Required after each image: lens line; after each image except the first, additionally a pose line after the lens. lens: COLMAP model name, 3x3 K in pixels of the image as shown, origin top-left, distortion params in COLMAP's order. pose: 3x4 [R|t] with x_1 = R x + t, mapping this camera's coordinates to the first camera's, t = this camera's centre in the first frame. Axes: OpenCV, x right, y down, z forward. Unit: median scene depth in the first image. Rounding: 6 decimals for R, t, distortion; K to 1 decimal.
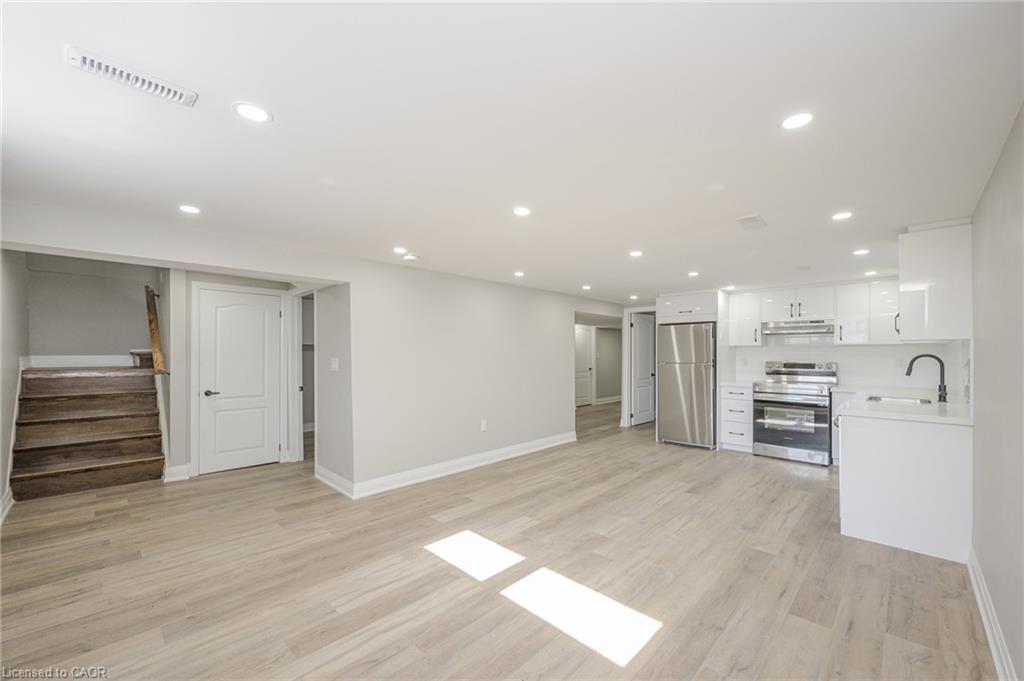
lens RADIAL K [[411.3, 0, 515.7], [0, 411.3, 355.1], [0, 0, 1]] dist [-0.000223, 0.000393]
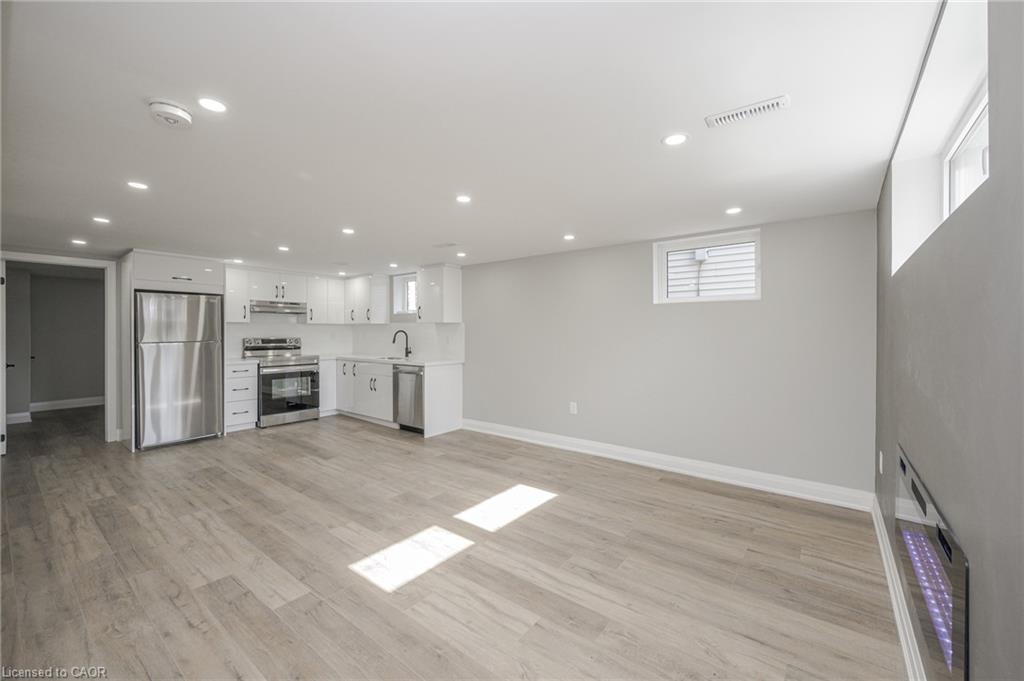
lens RADIAL K [[411.3, 0, 522.5], [0, 411.3, 331.3], [0, 0, 1]] dist [-0.000223, 0.000393]
pose [[-0.116164, -0.001306, 0.993229, -0.696151], [0.008010, 0.999965, 0.002251, 0.001796], [-0.993198, 0.008217, -0.116150, 0.604005]]
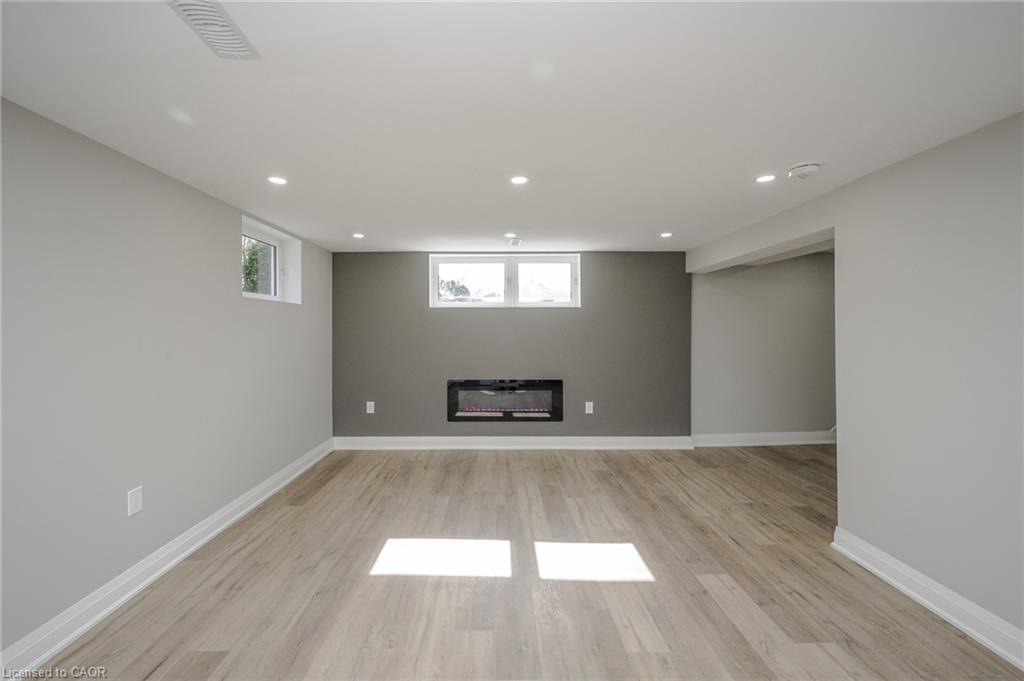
lens RADIAL K [[411.3, 0, 496.2], [0, 411.3, 329.5], [0, 0, 1]] dist [-0.000223, 0.000393]
pose [[-0.719793, -0.002267, -0.694185, 0.449416], [-0.007742, 0.999959, 0.004762, -0.007779], [0.694146, 0.008802, -0.719781, 1.029210]]
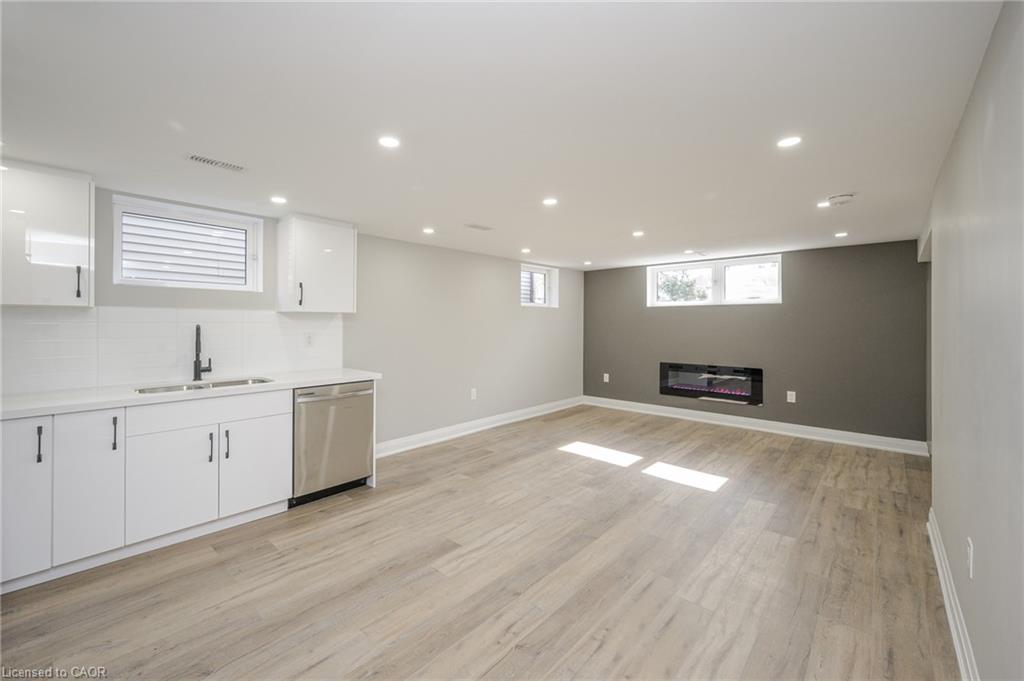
lens RADIAL K [[411.3, 0, 502.0], [0, 411.3, 326.5], [0, 0, 1]] dist [-0.000223, 0.000393]
pose [[-0.999735, -0.004712, -0.022518, 0.358513], [-0.005122, 0.999822, 0.018180, -0.014792], [0.022428, 0.018291, -0.999581, 1.600019]]
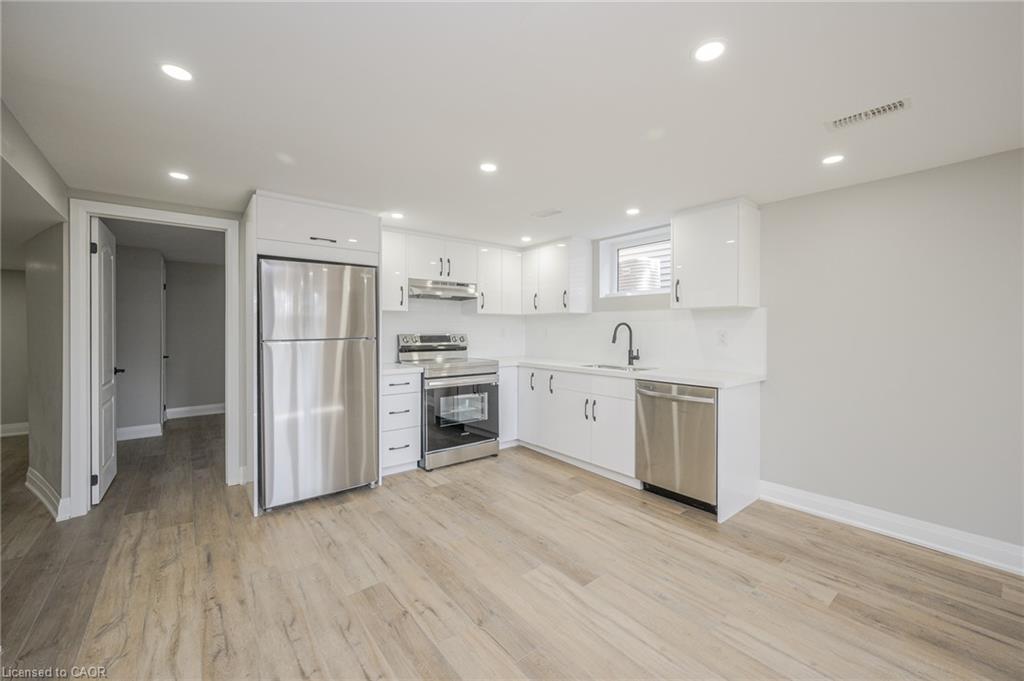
lens RADIAL K [[411.3, 0, 521.4], [0, 411.3, 332.8], [0, 0, 1]] dist [-0.000223, 0.000393]
pose [[0.113952, -0.006527, 0.993465, -0.103143], [0.008558, 0.999948, 0.005588, 0.014402], [-0.993449, 0.007866, 0.114002, 0.999624]]
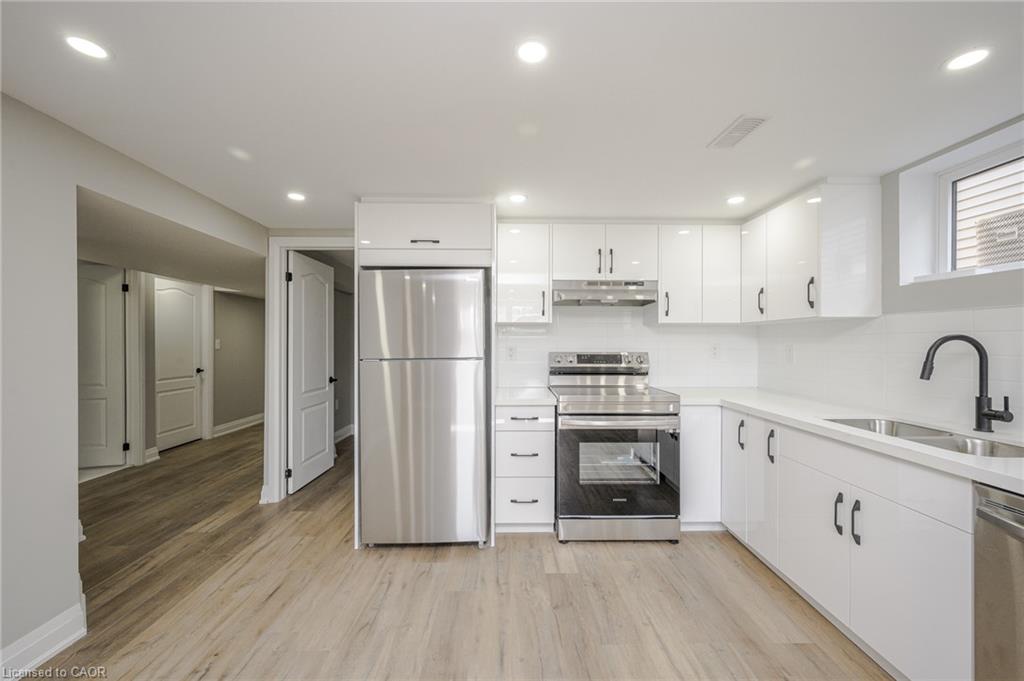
lens RADIAL K [[411.3, 0, 511.1], [0, 411.3, 341.1], [0, 0, 1]] dist [-0.000223, 0.000393]
pose [[0.707911, 0.002146, 0.706299, 0.241118], [0.005288, 0.999951, -0.008338, 0.005865], [-0.706282, 0.009638, 0.707865, 0.898293]]
